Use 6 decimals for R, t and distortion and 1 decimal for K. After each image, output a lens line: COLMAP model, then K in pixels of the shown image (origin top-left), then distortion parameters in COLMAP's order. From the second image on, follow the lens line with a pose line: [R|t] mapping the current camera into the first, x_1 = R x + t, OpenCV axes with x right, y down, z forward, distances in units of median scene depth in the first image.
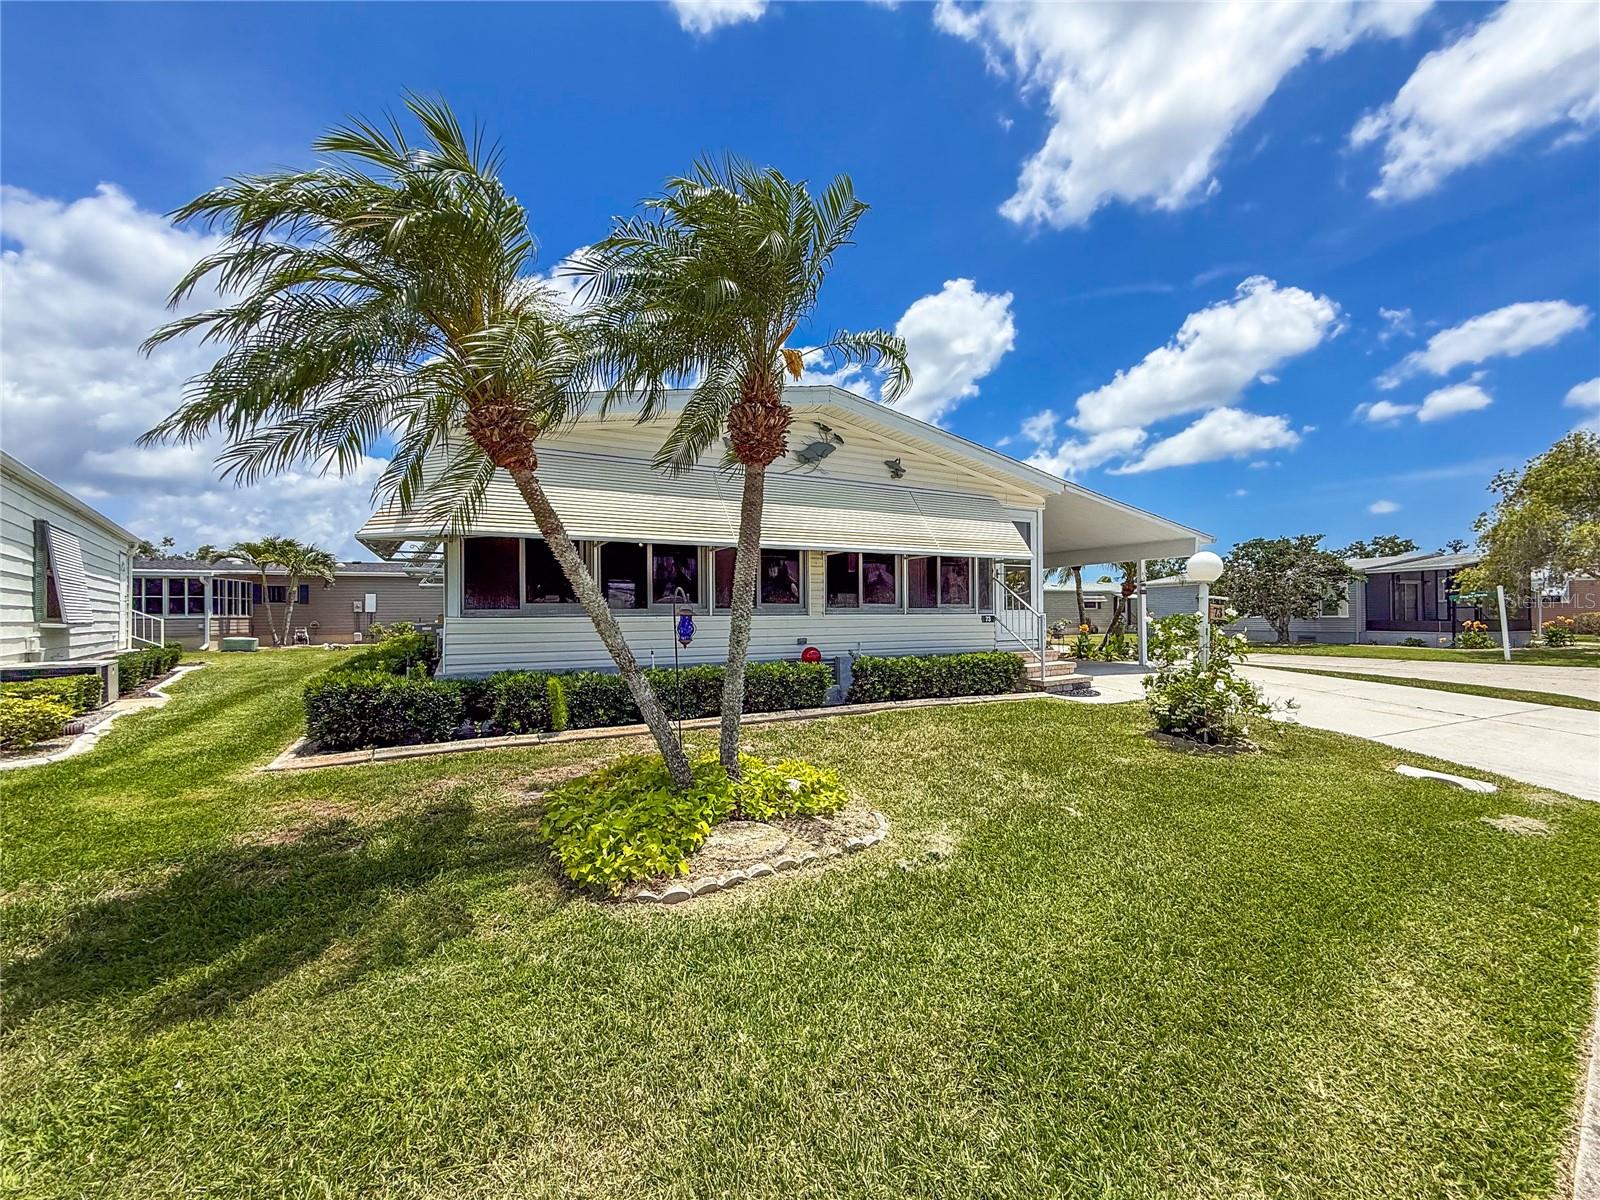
lens RADIAL K [[647.4, 0, 800.9], [0, 647.4, 607.8], [0, 0, 1]] dist [-0.008101, -0.000255]
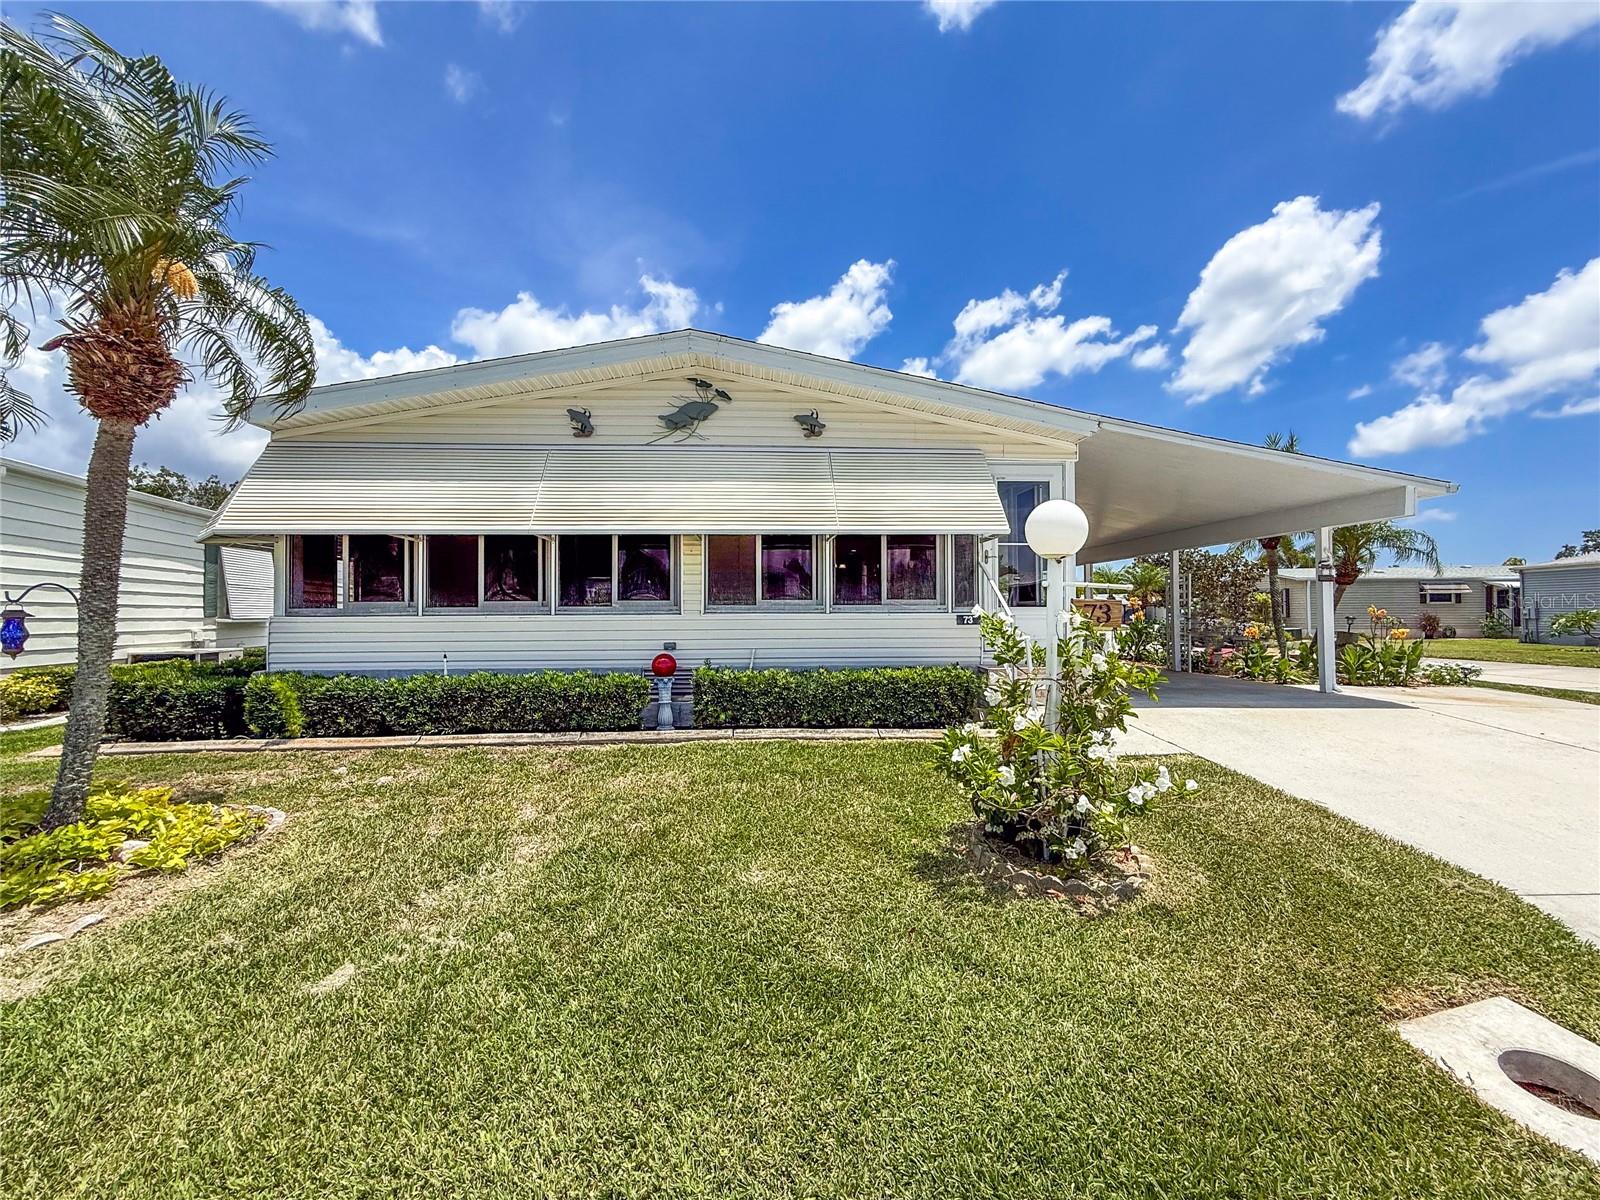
lens RADIAL K [[643.3, 0, 800.1], [0, 643.3, 598.1], [0, 0, 1]] dist [-0.003599, -0.000184]
pose [[0.911835, -0.007458, -0.410489, 0.421269], [0.003996, 0.999949, -0.009290, -0.000645], [0.410538, 0.006831, 0.911818, 0.278217]]
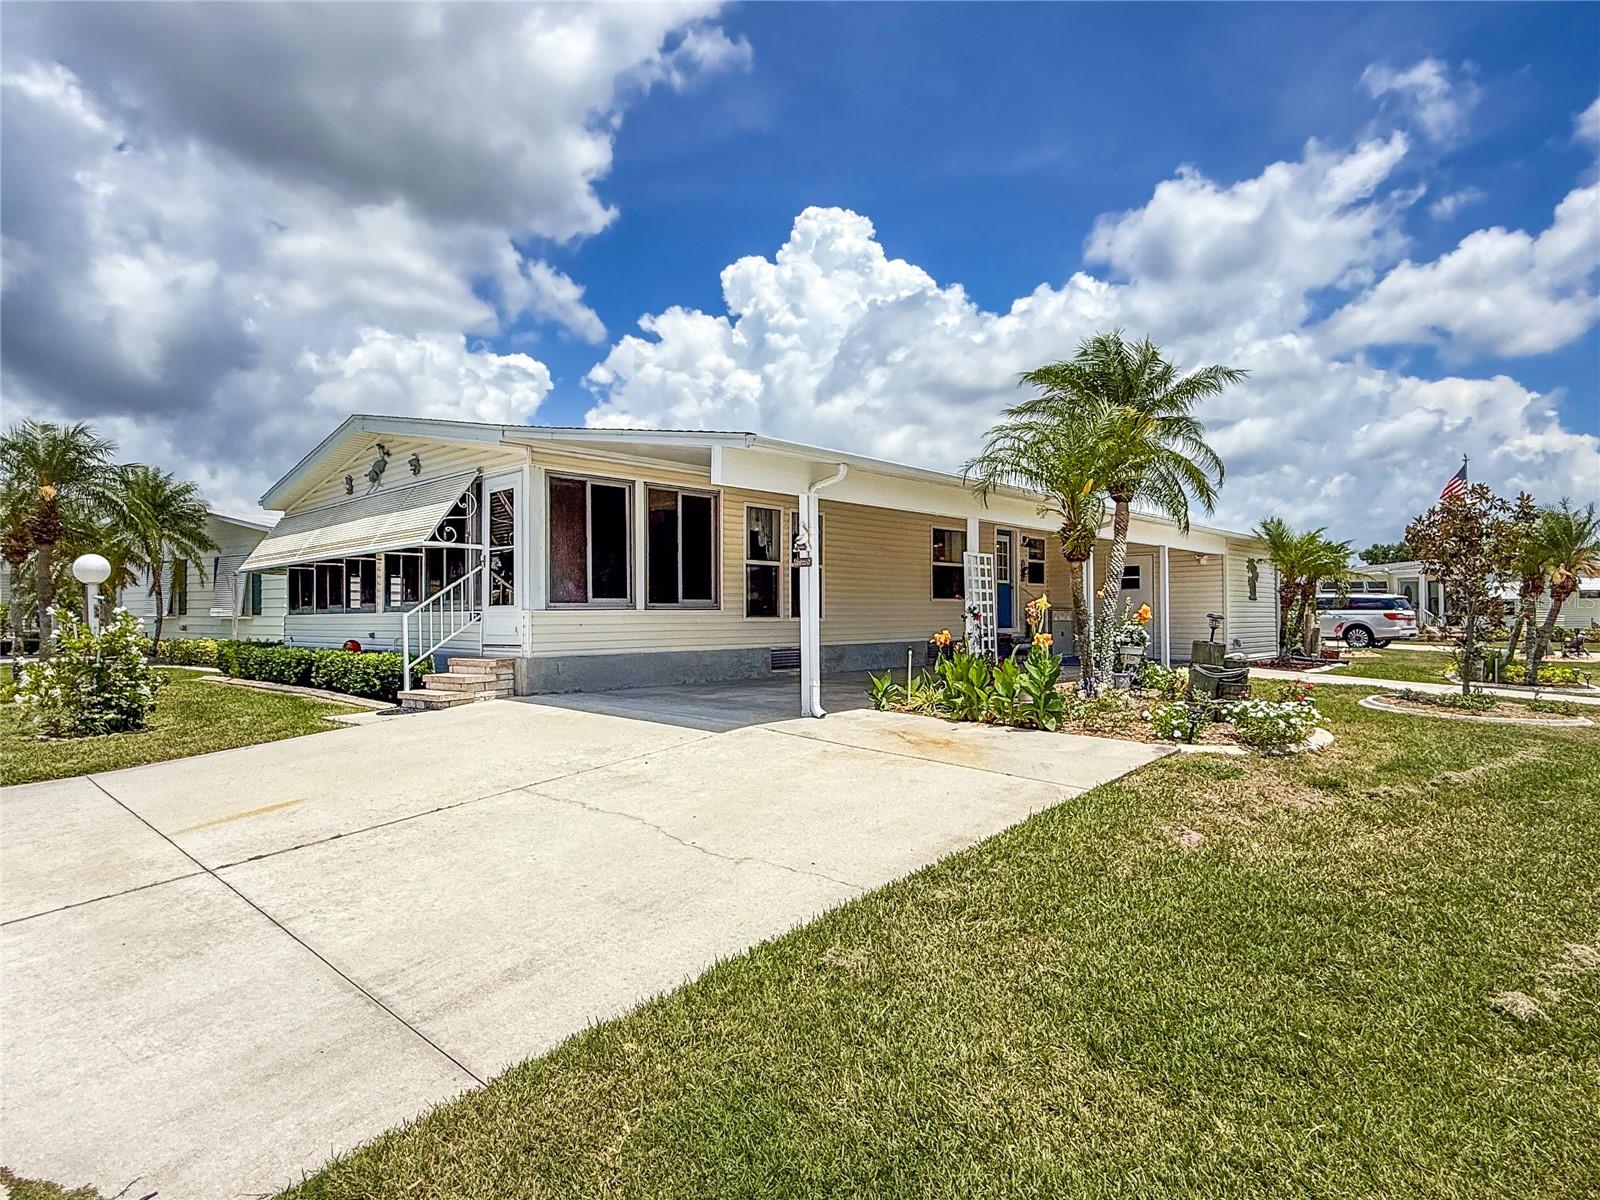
lens RADIAL K [[869.8, 0, 800.8], [0, 869.8, 600.4], [0, 0, 1]] dist [0.000104, -0.000130]
pose [[0.306995, -0.004033, -0.951703, 1.819761], [0.015728, 0.999876, 0.000836, 0.000636], [0.951581, -0.015225, 0.307020, 1.314200]]
